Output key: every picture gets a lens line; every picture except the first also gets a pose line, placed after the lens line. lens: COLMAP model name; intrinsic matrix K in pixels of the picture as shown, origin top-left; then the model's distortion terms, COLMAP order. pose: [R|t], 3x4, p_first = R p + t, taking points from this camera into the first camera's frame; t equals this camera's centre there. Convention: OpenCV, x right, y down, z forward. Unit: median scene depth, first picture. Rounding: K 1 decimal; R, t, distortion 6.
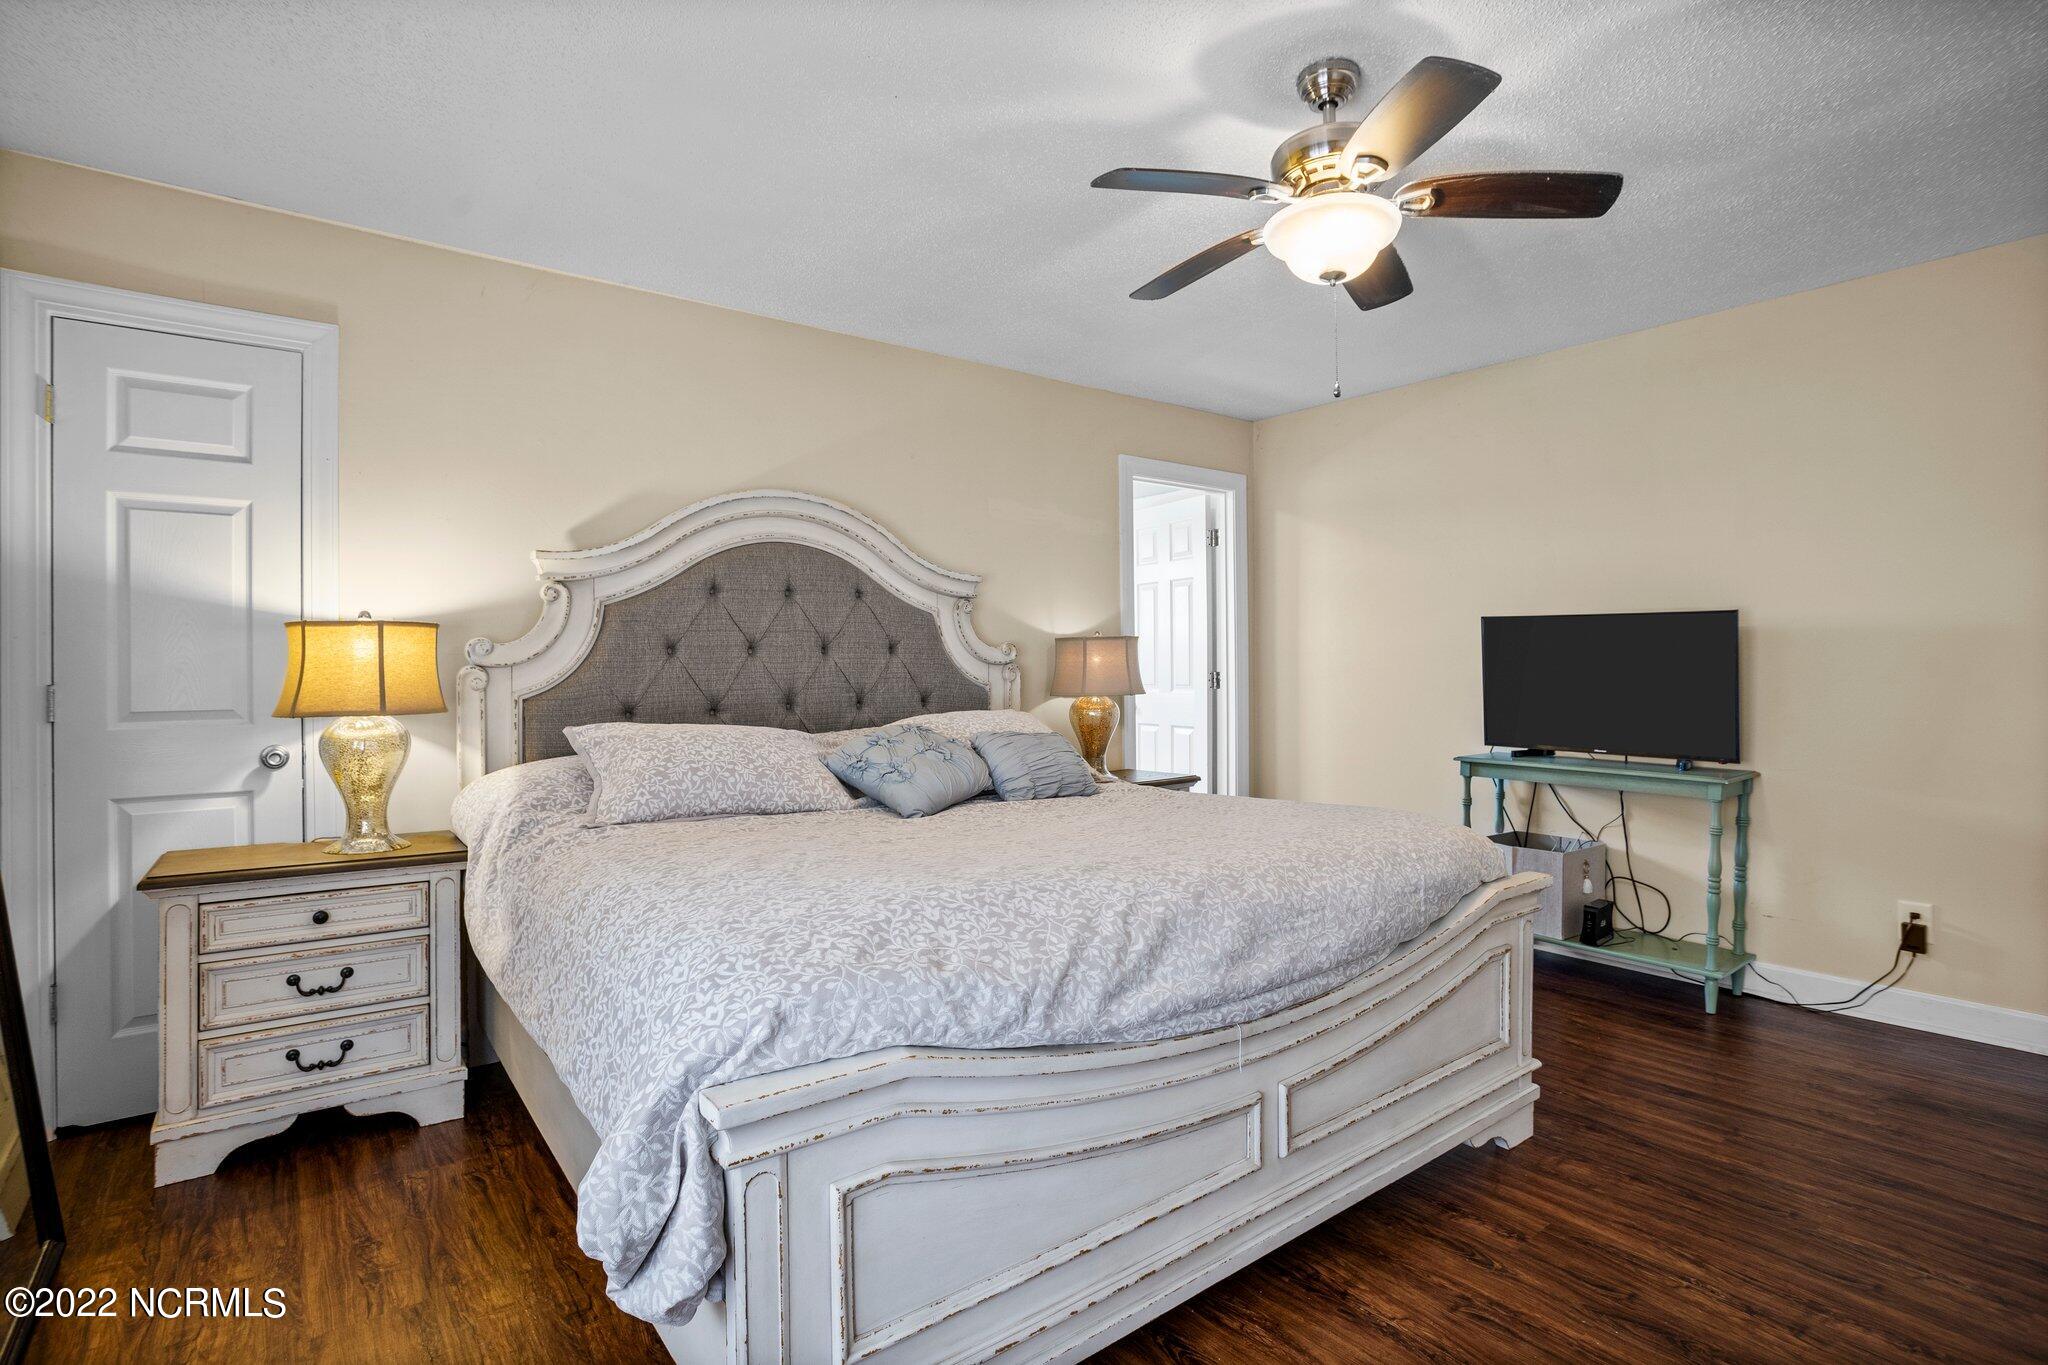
lens RADIAL K [[975.7, 0, 1042.6], [0, 975.7, 665.8], [0, 0, 1]] dist [-0.035160, 0.002733]
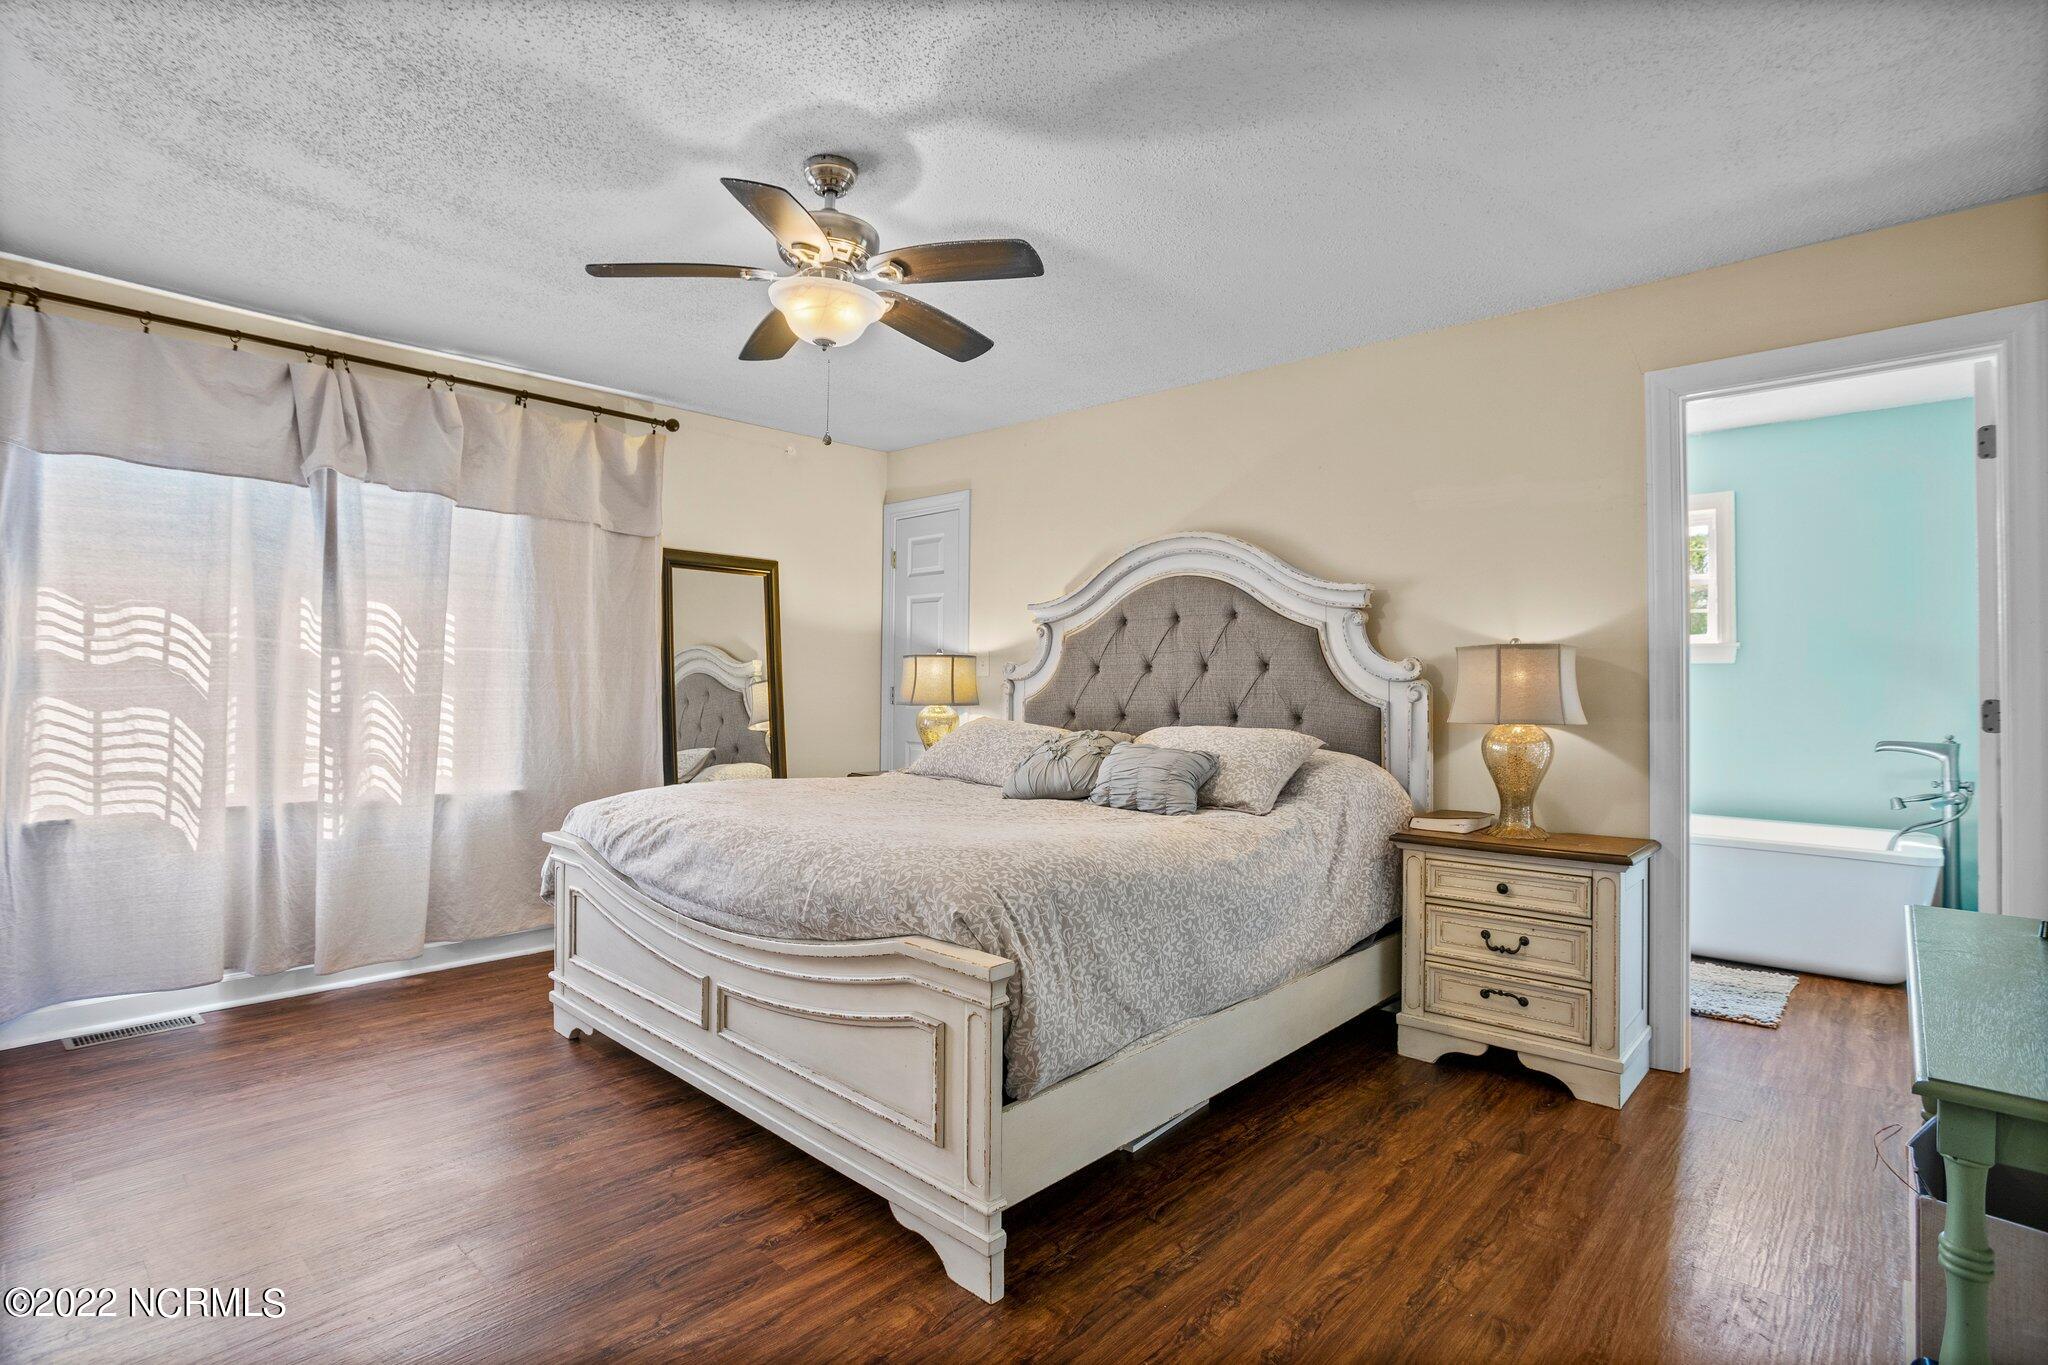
lens RADIAL K [[975.7, 0, 1067.0], [0, 975.7, 683.3], [0, 0, 1]] dist [-0.035160, 0.002733]
pose [[0.173946, 0.009151, -0.984713, 0.869572], [-0.003692, 0.999956, 0.008640, -0.006345], [0.984748, 0.002132, 0.173972, 0.634745]]
